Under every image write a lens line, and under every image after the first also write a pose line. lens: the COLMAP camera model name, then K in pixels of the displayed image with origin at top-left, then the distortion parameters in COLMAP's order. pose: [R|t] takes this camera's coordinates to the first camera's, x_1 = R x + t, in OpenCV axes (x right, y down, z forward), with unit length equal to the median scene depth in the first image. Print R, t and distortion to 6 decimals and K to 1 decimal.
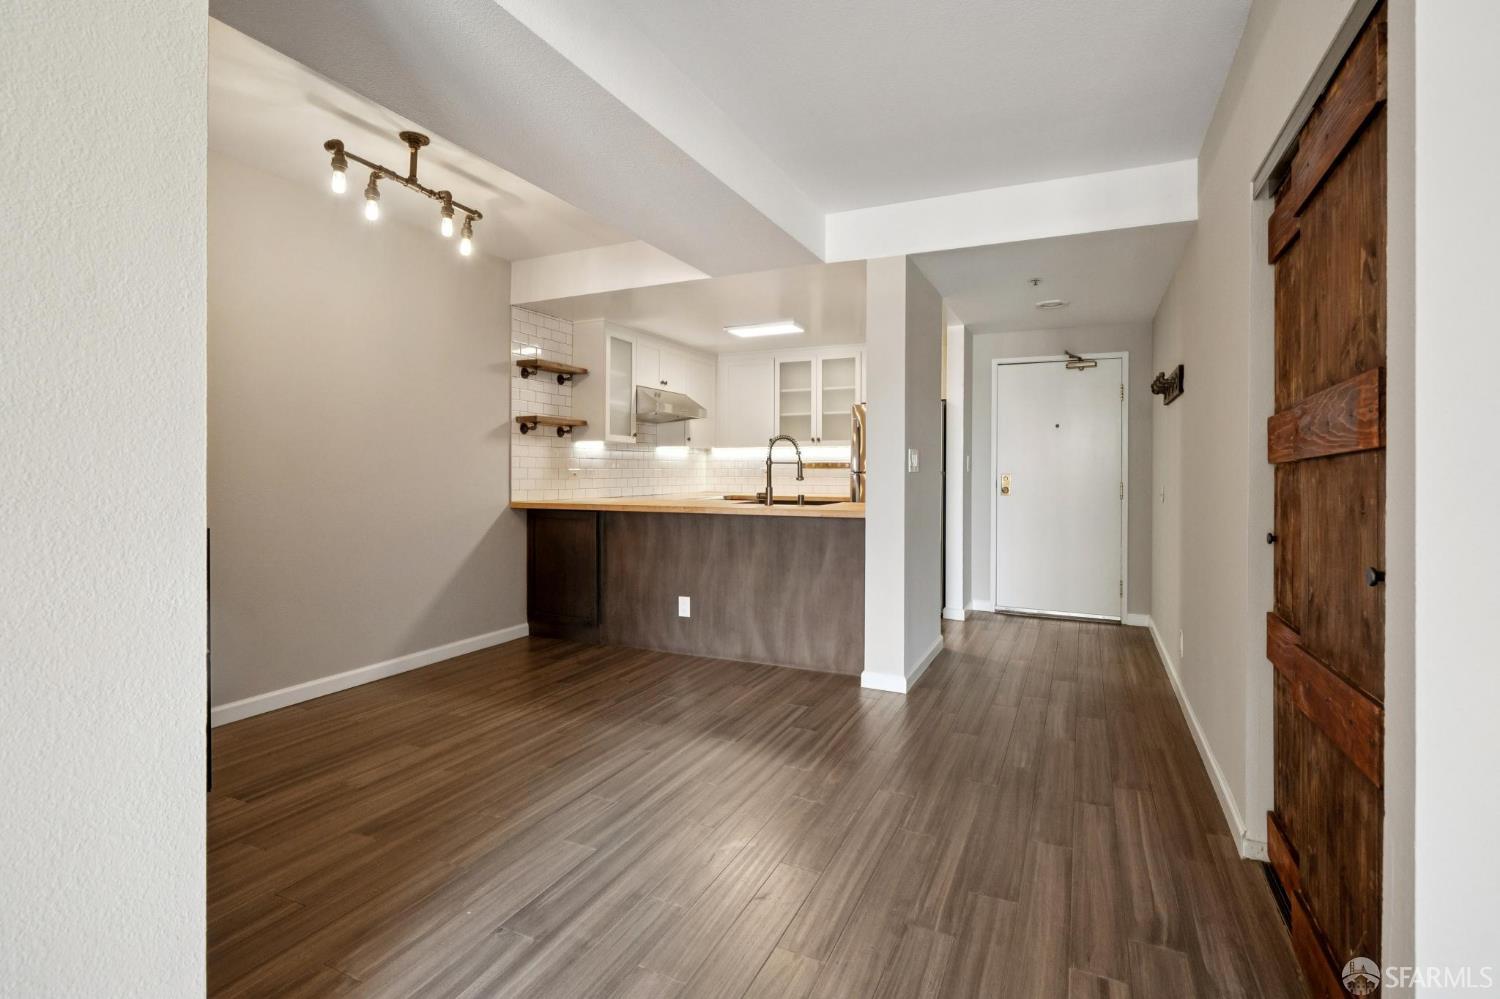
lens RADIAL K [[699.8, 0, 749.3], [0, 699.8, 467.5], [0, 0, 1]] dist [0.001160, 0.000054]
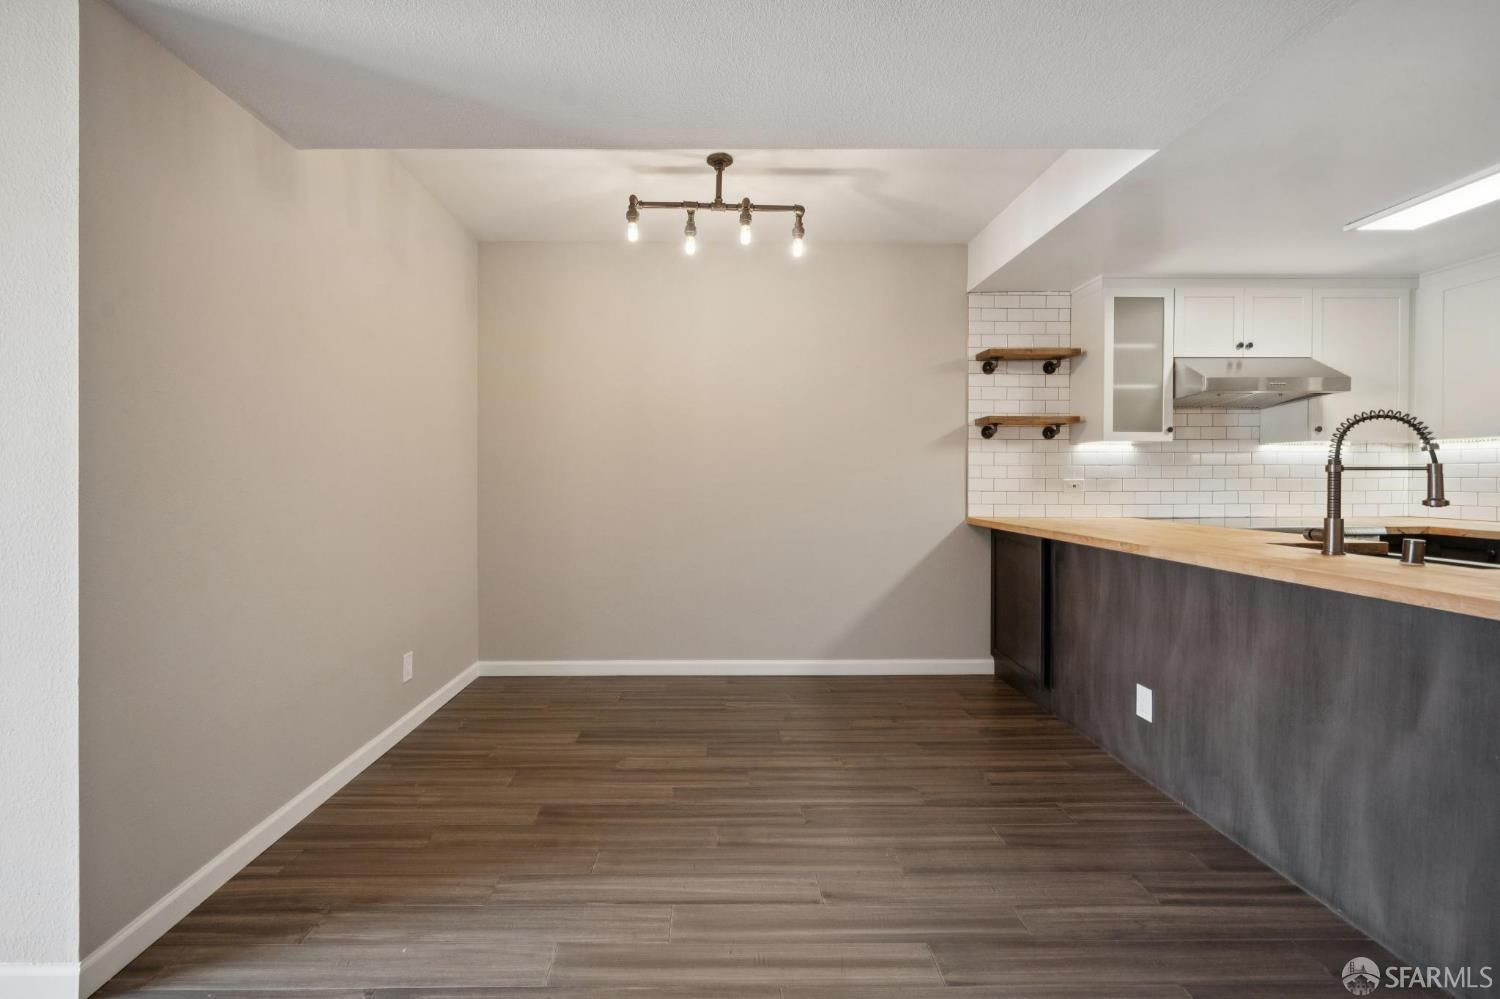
lens RADIAL K [[599.0, 0, 716.5], [0, 599.0, 477.8], [0, 0, 1]] dist [0.000232, -0.000149]
pose [[0.438496, -0.001399, -0.898732, 0.213061], [0.007194, 0.999972, 0.001954, -0.004143], [0.898704, -0.007322, 0.438494, 0.417198]]
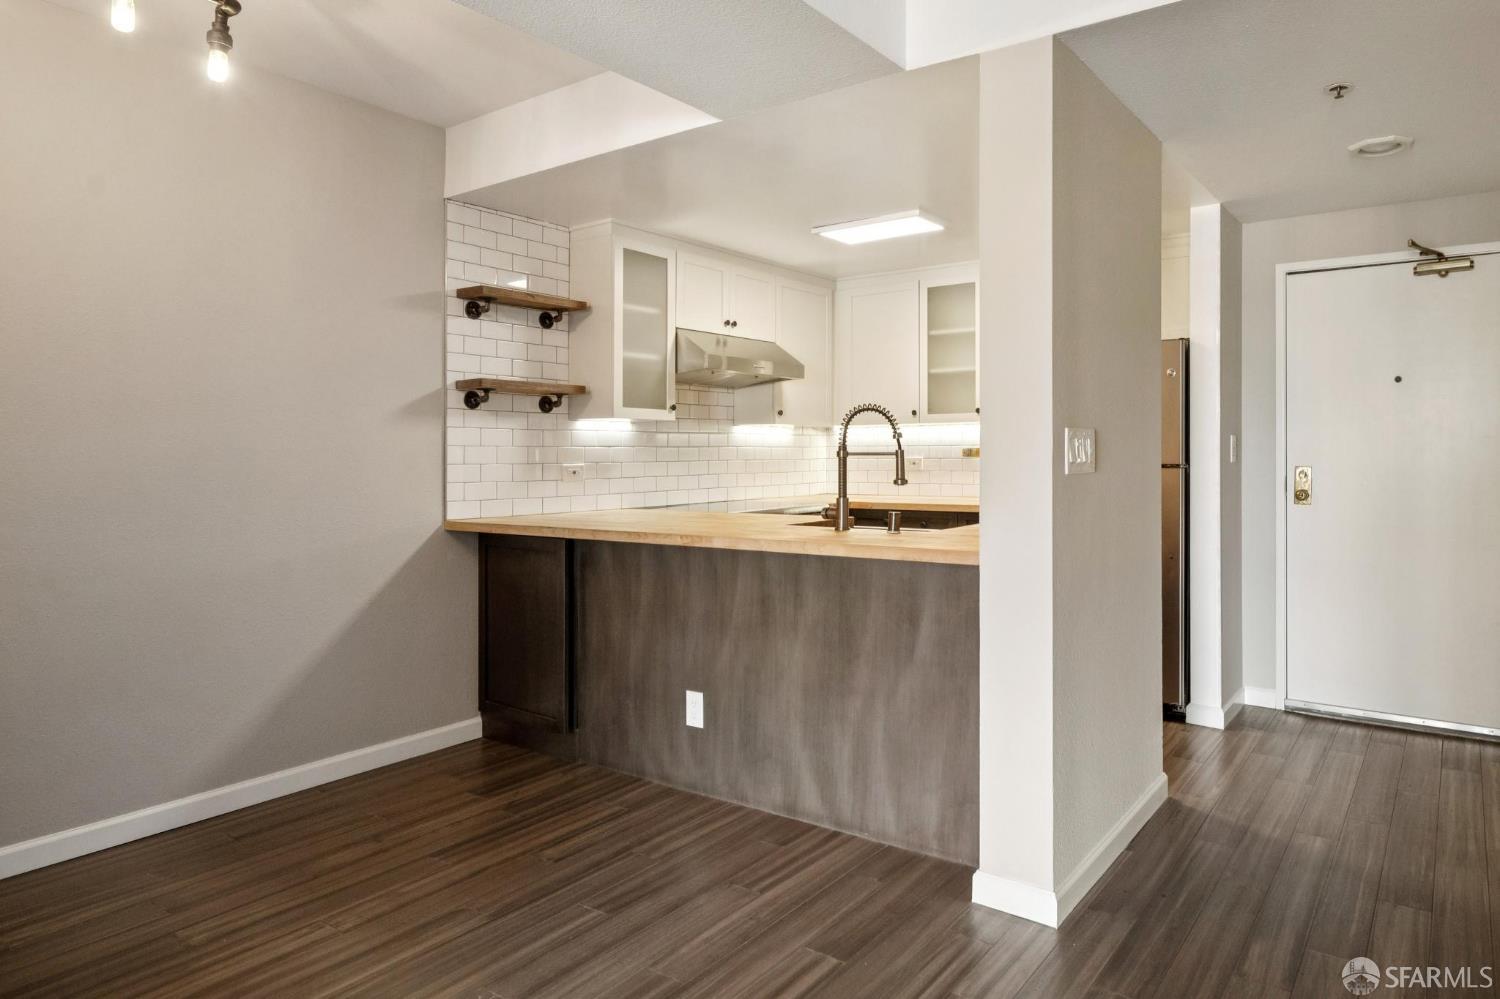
lens RADIAL K [[902.9, 0, 881.1], [0, 902.9, 447.5], [0, 0, 1]] dist [0.000198, 0.001706]
pose [[0.992025, -0.010076, -0.125639, 0.147065], [0.010085, 0.999949, -0.000563, -0.011010], [0.125639, -0.000709, 0.992076, 0.285571]]
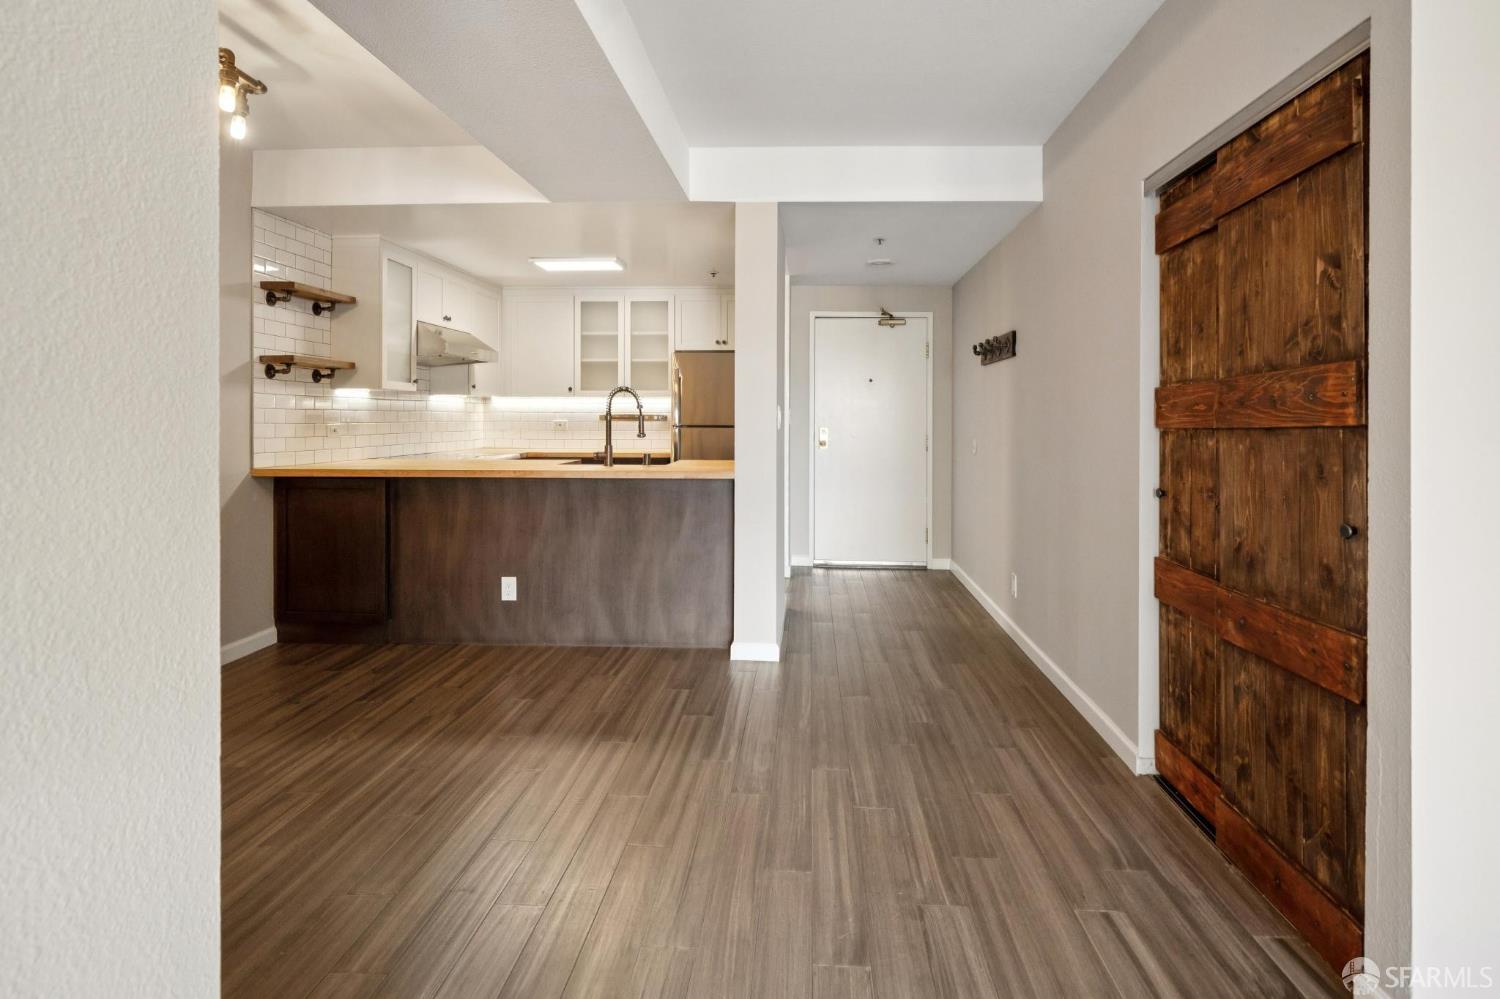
lens RADIAL K [[752.2, 0, 760.2], [0, 752.2, 415.5], [0, 0, 1]] dist [0.001570, 0.000370]
pose [[0.926575, 0.001583, 0.376106, -0.149979], [-0.002807, 0.999992, 0.002708, -0.012639], [-0.376099, -0.003565, 0.926573, 0.046123]]
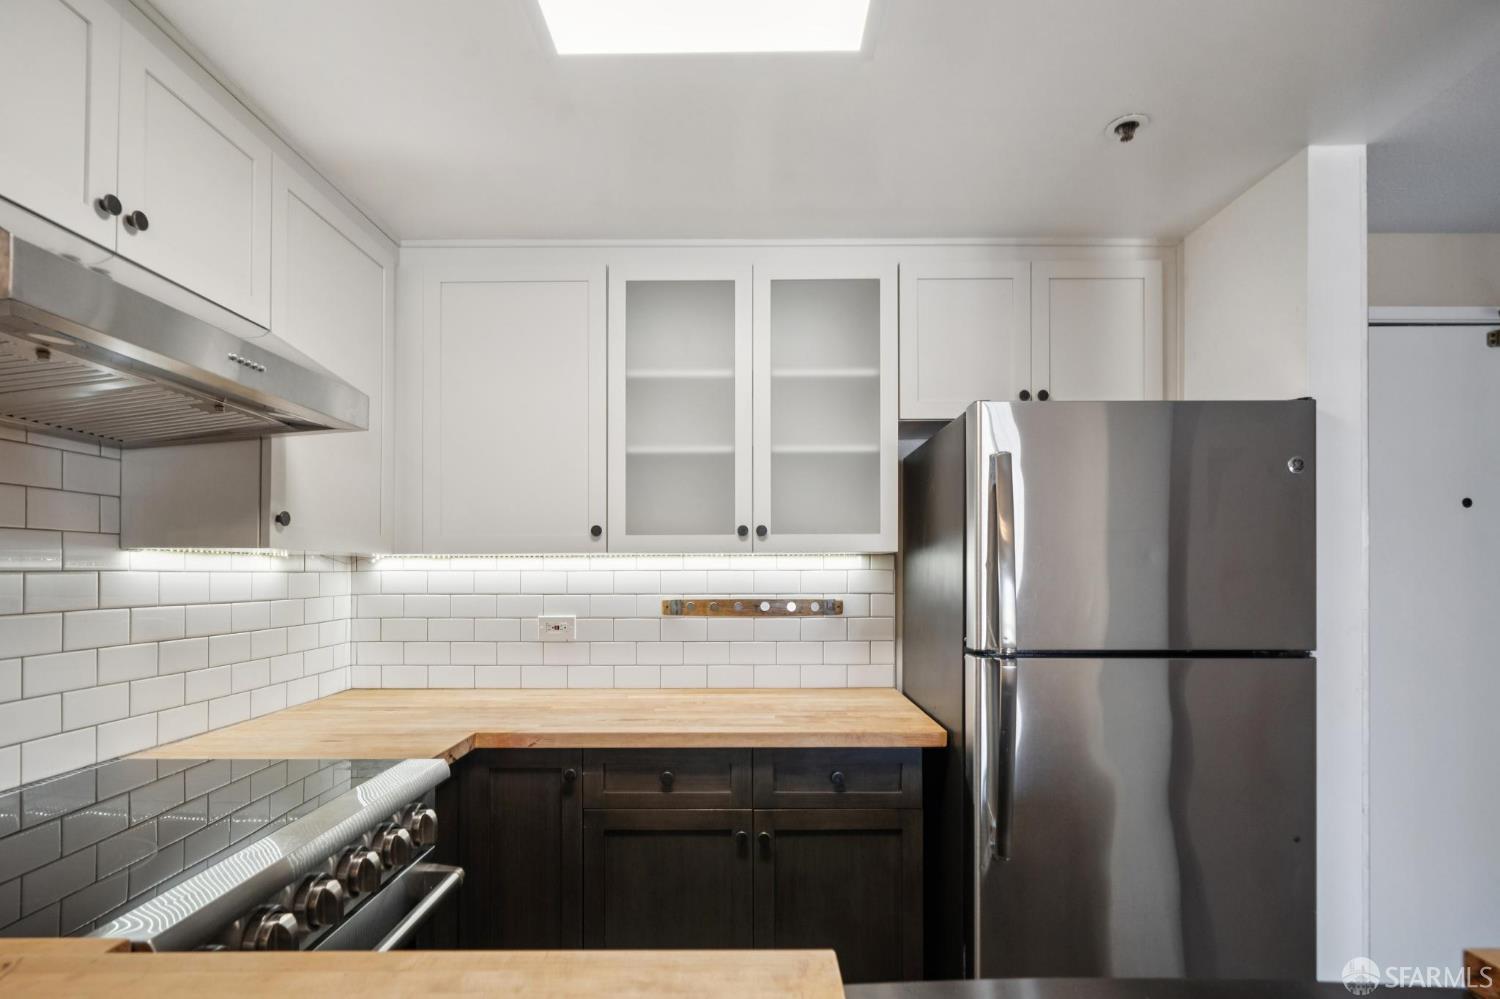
lens RADIAL K [[733.3, 0, 743.3], [0, 733.3, 568.2], [0, 0, 1]] dist [0.002434, 0.000335]
pose [[0.898133, -0.002811, 0.439715, -0.077037], [0.003455, 0.999994, -0.000665, -0.031772], [-0.439710, 0.002117, 0.898137, 0.983809]]
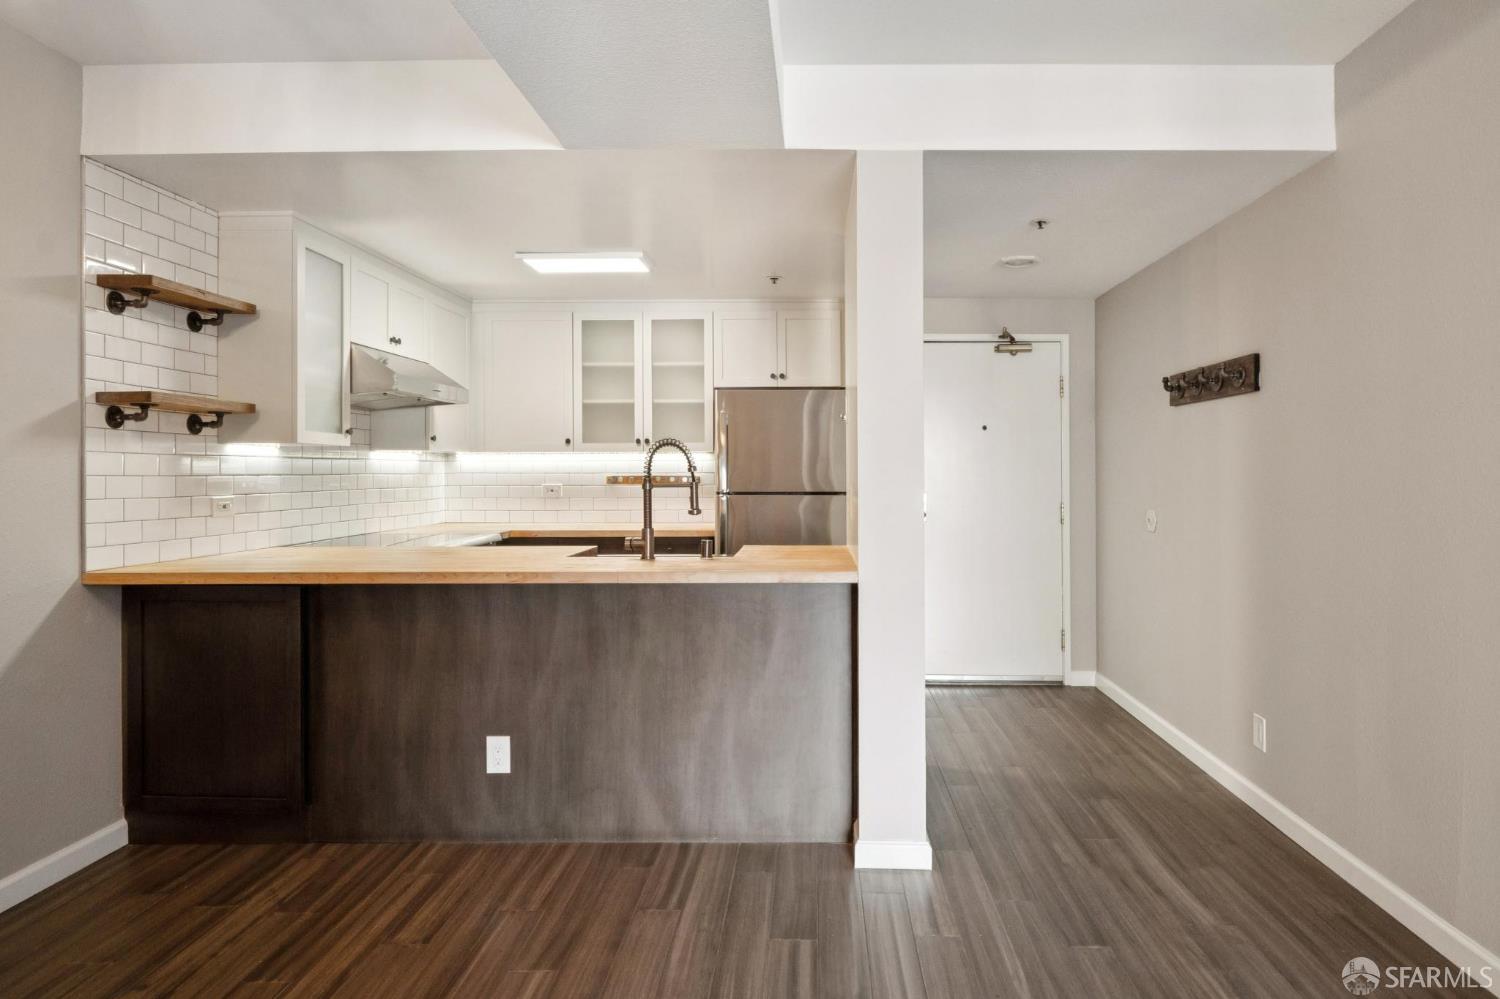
lens RADIAL K [[861.3, 0, 789.9], [0, 861.3, 467.7], [0, 0, 1]] dist [-0.000575, 0.000562]
pose [[0.910084, -0.003386, 0.414410, -0.159131], [0.002612, 0.999994, 0.002435, -0.023254], [-0.414416, -0.001133, 0.910087, 0.293624]]
